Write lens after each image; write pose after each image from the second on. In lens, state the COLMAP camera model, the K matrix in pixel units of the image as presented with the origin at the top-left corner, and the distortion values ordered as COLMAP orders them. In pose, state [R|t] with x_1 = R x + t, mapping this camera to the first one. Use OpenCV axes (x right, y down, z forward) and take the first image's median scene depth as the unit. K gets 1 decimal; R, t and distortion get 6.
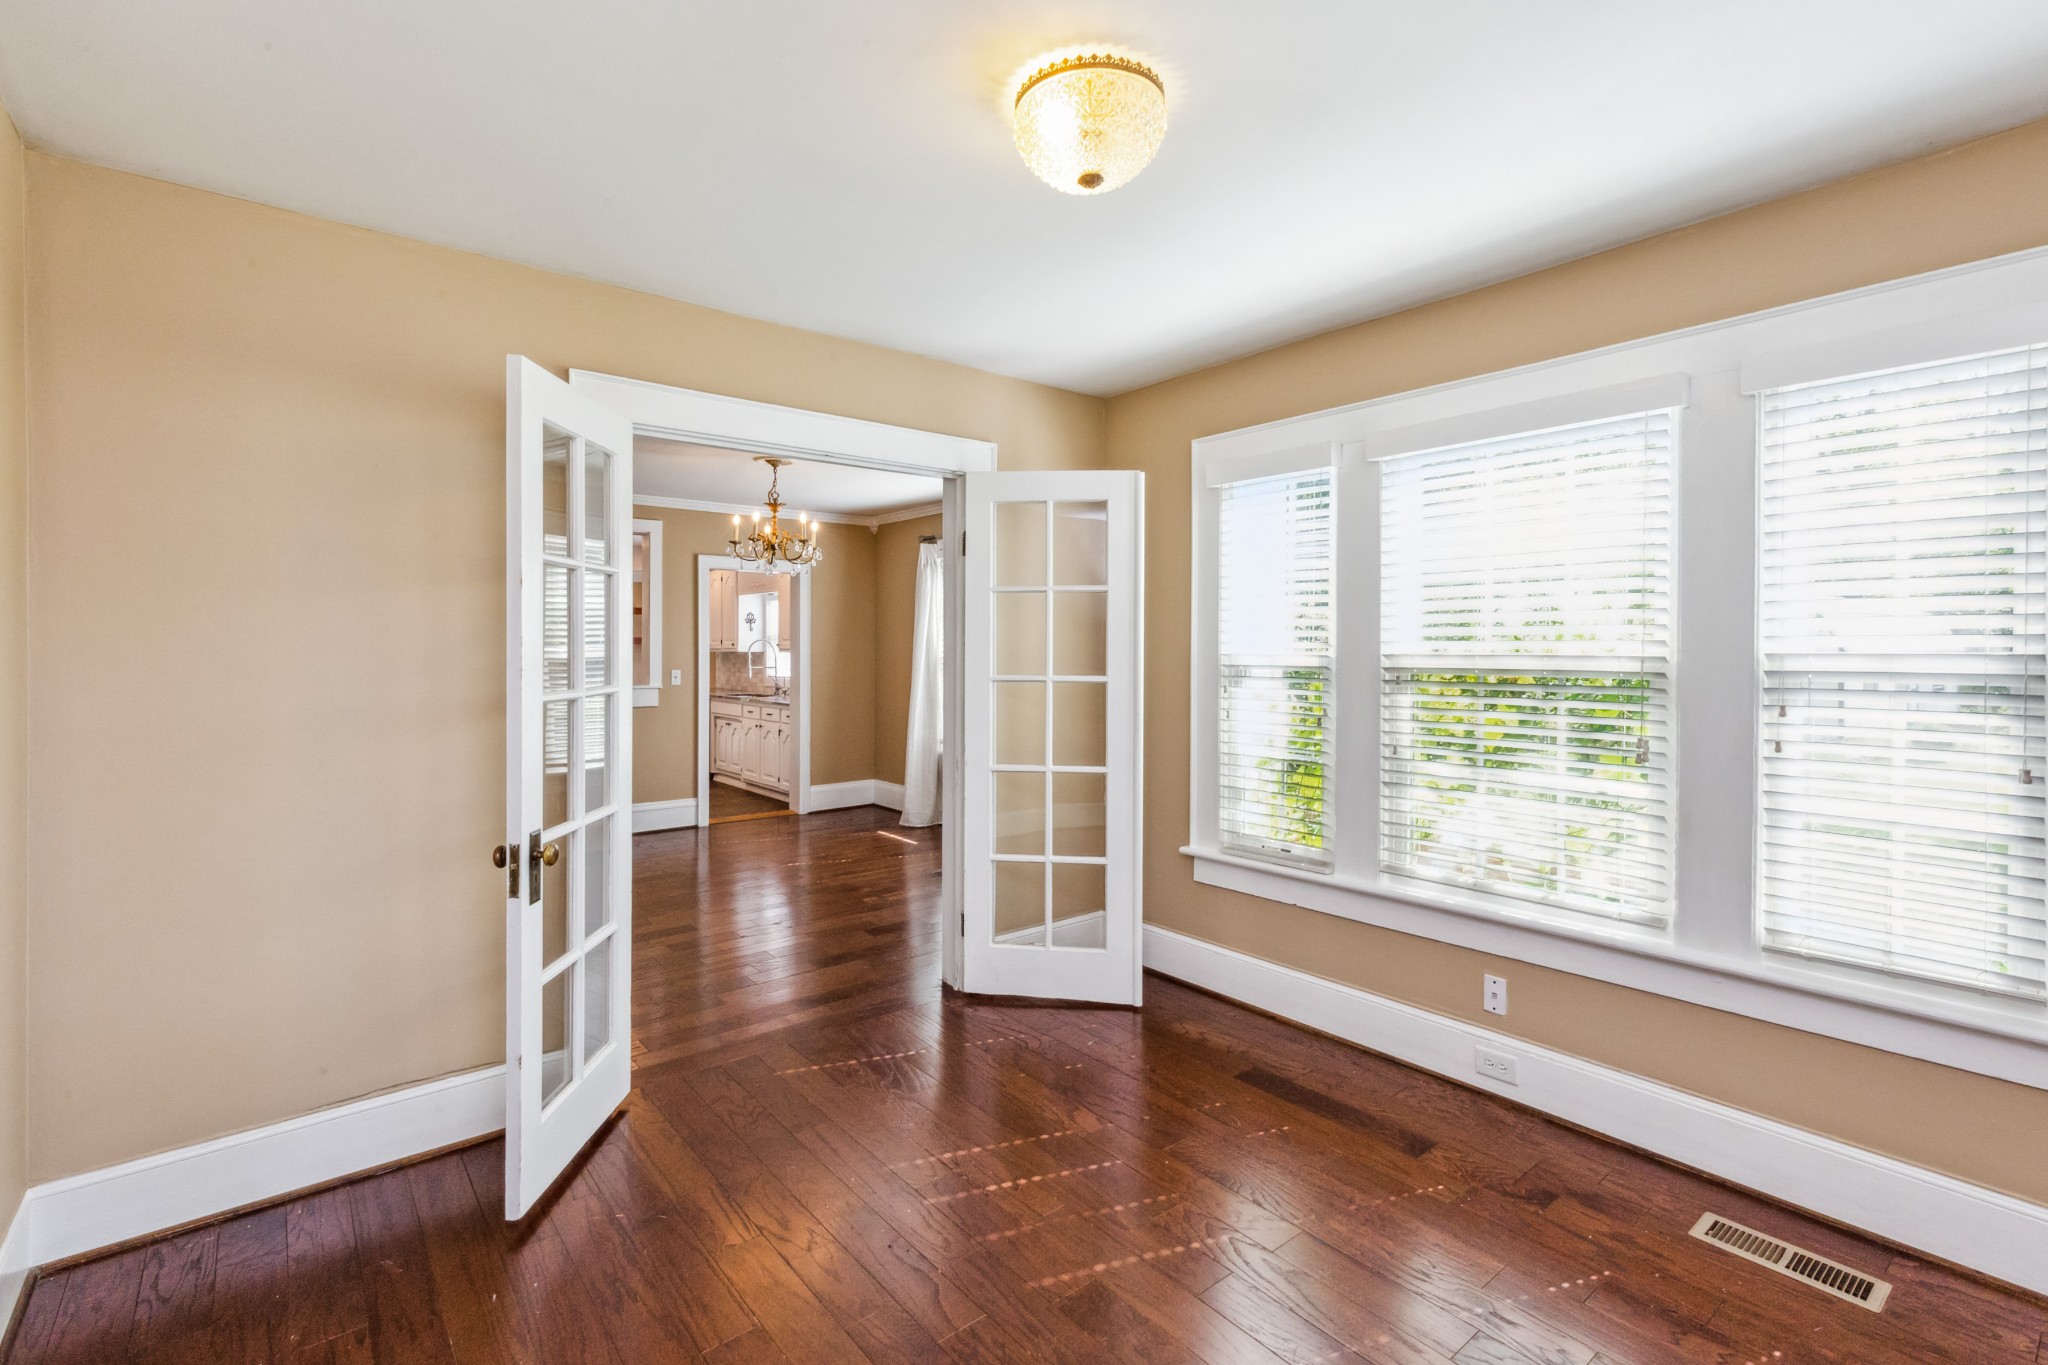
lens RADIAL K [[927.9, 0, 1024.0], [0, 927.9, 671.6], [0, 0, 1]] dist [0.007294, -0.001311]
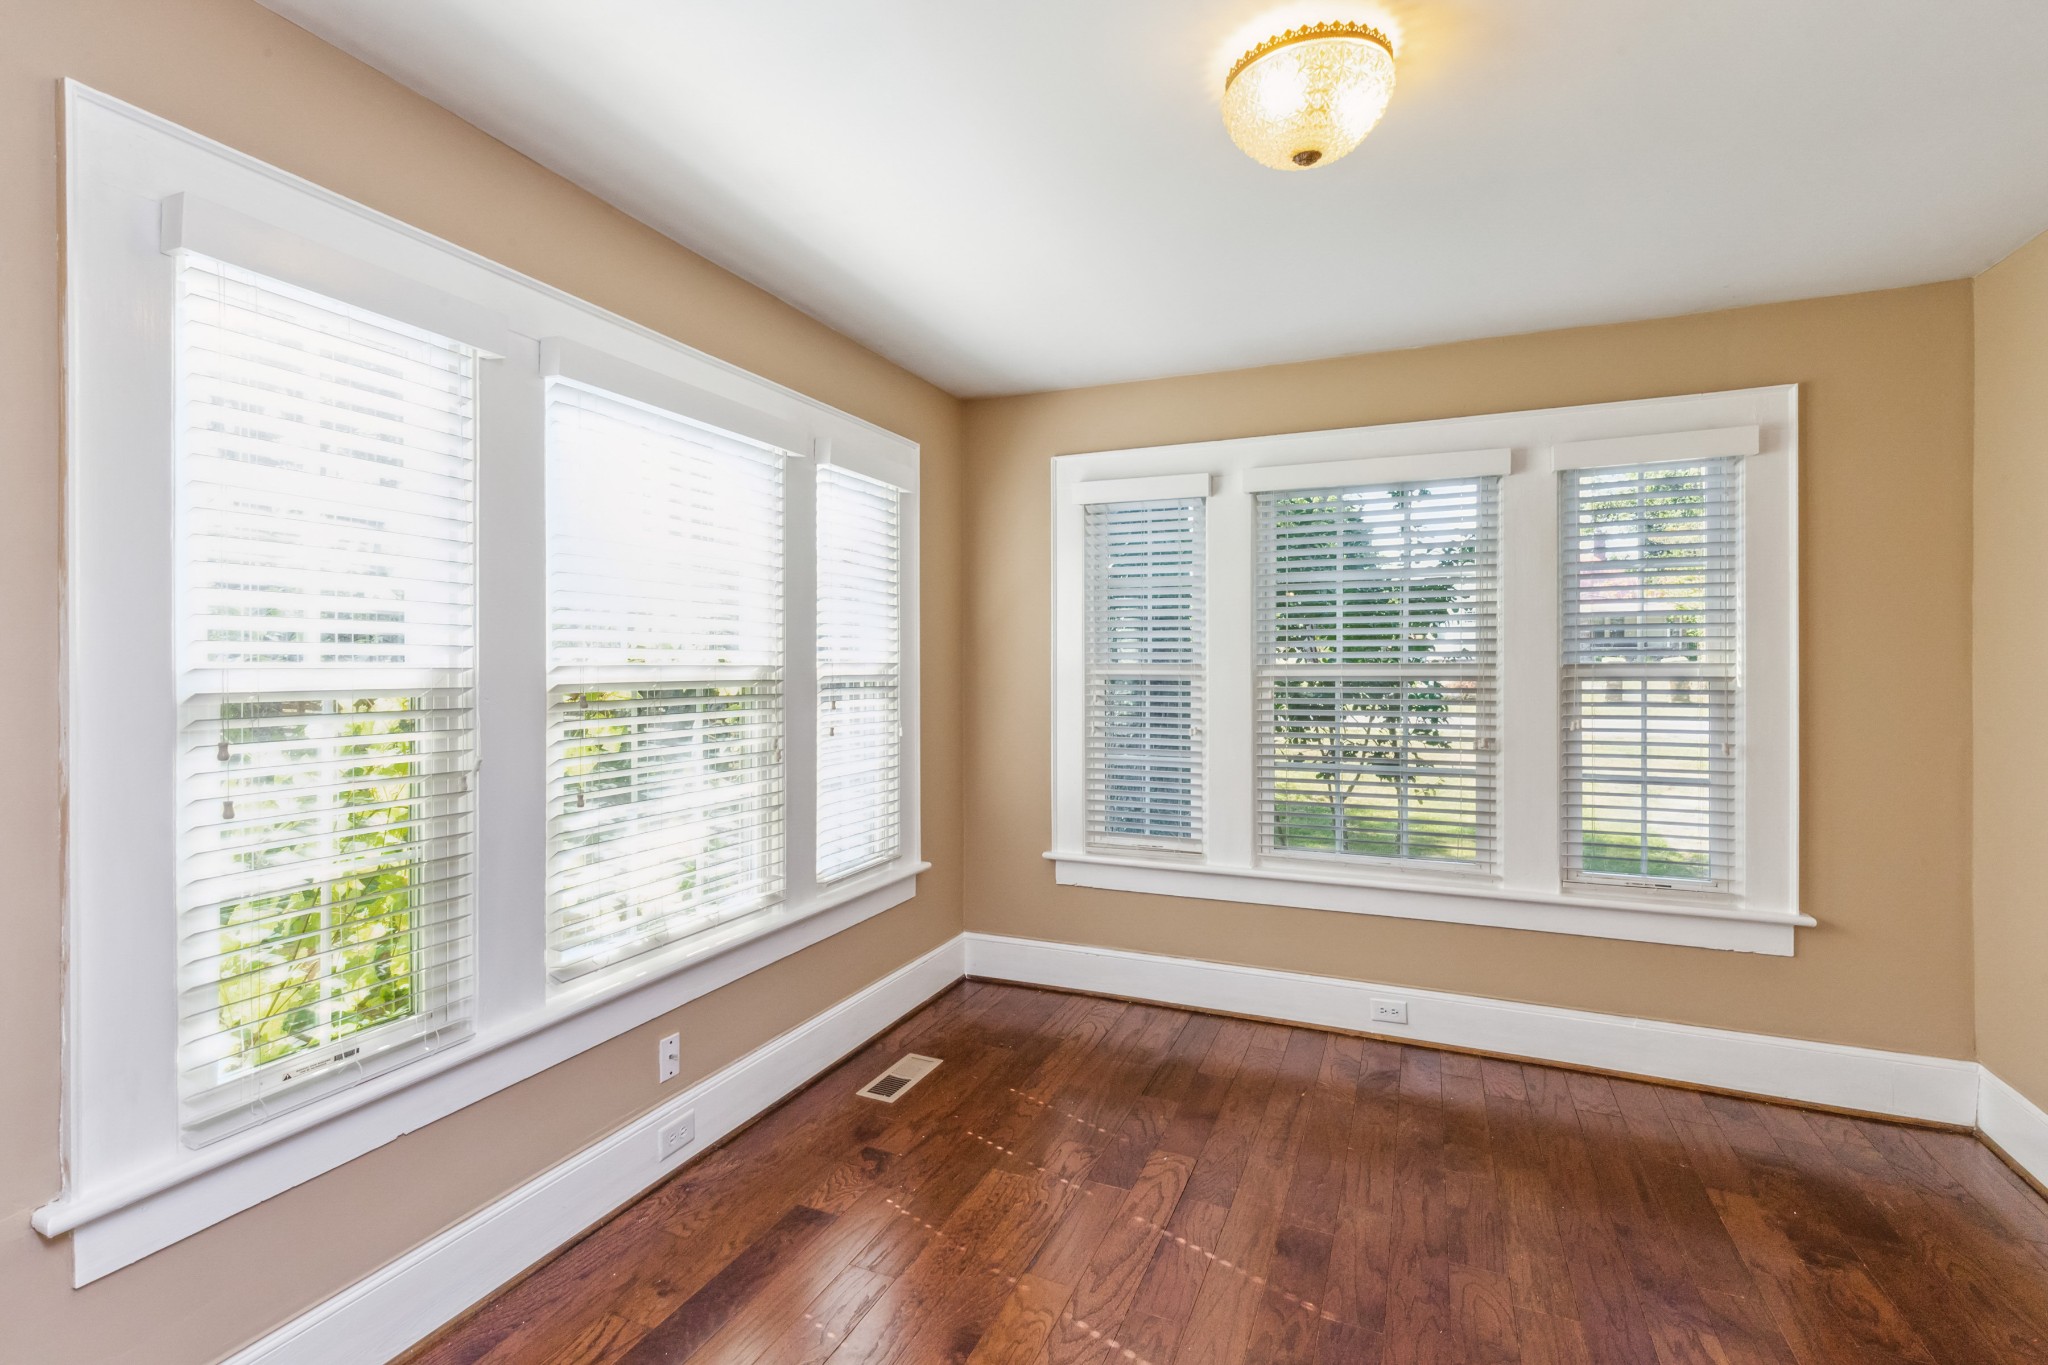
lens RADIAL K [[927.9, 0, 1023.4], [0, 927.9, 664.0], [0, 0, 1]] dist [0.007294, -0.001311]
pose [[-0.455342, -0.006408, 0.890294, -0.469246], [0.023539, 0.999538, 0.019233, -0.032601], [-0.890006, 0.029714, -0.454980, 1.232077]]
